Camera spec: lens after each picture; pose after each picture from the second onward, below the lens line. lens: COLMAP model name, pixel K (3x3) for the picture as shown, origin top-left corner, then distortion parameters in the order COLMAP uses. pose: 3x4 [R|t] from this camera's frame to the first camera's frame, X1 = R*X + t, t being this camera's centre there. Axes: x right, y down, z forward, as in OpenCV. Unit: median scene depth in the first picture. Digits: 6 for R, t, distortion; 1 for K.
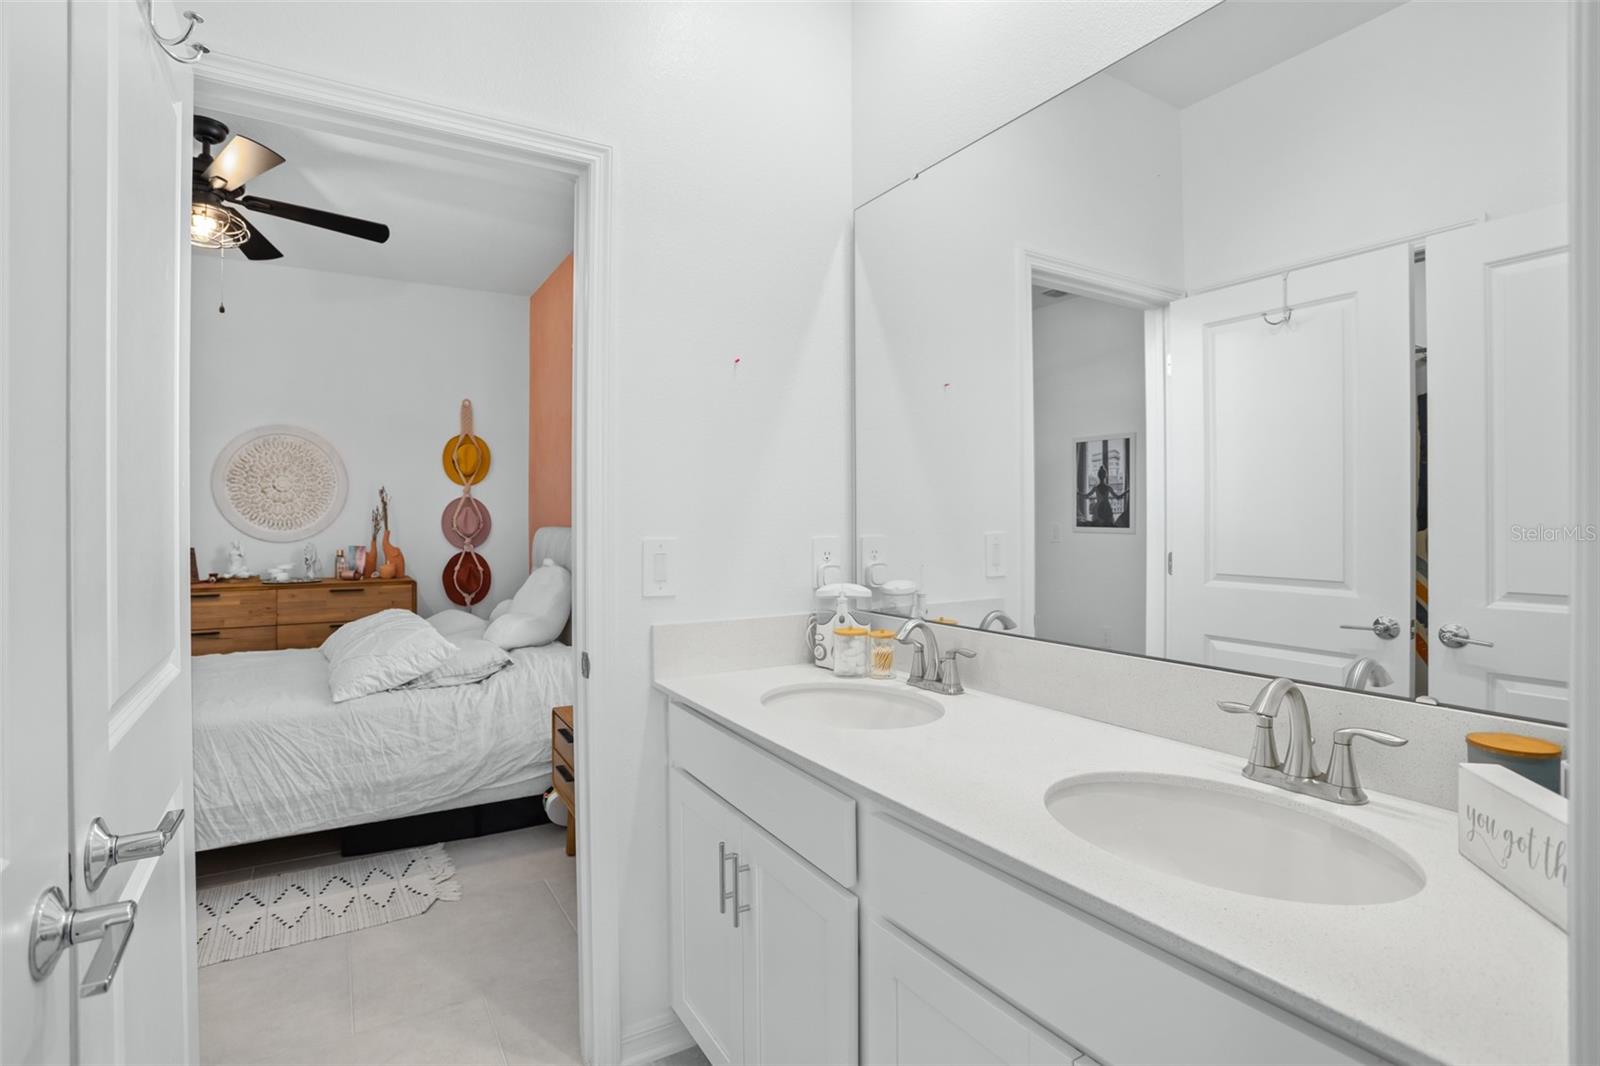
lens RADIAL K [[784.9, 0, 797.0], [0, 784.9, 519.2], [0, 0, 1]] dist [-0.064490, 0.030609]
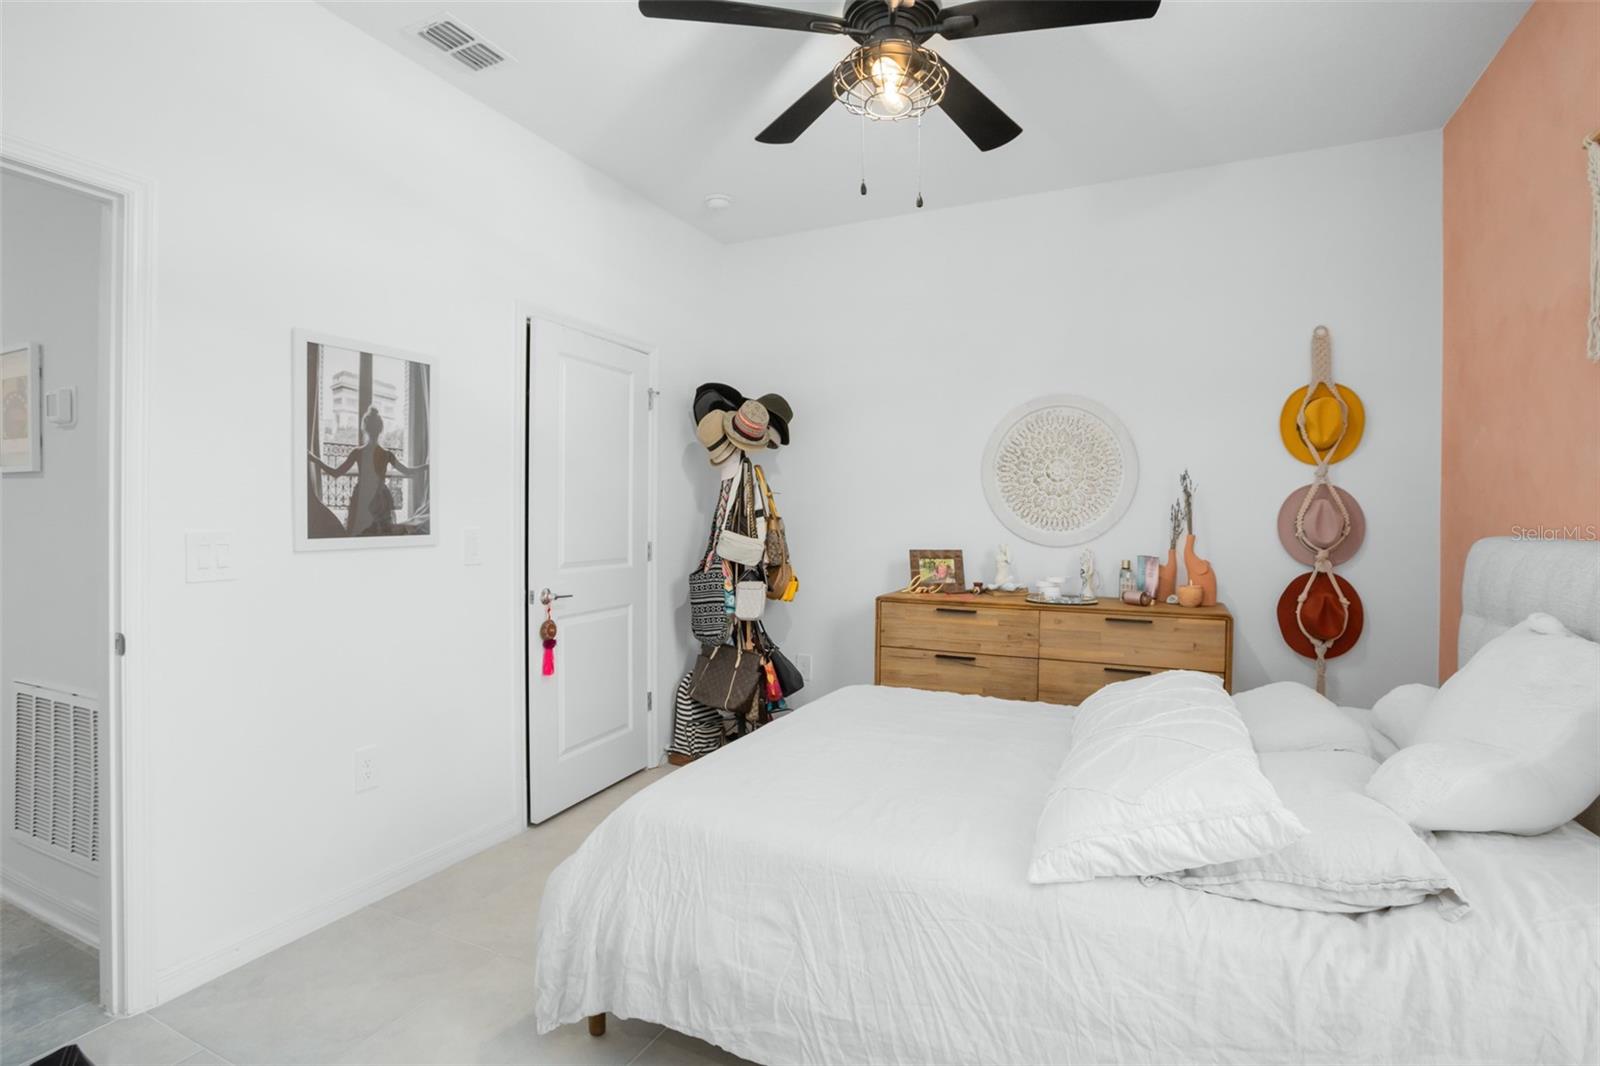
lens RADIAL K [[784.9, 0, 797.0], [0, 784.9, 519.2], [0, 0, 1]] dist [-0.064490, 0.030609]
pose [[0.546020, 0.009836, -0.837714, -0.160760], [-0.009757, 0.999938, 0.005381, 0.000694], [0.837715, 0.005235, 0.546082, 0.360137]]
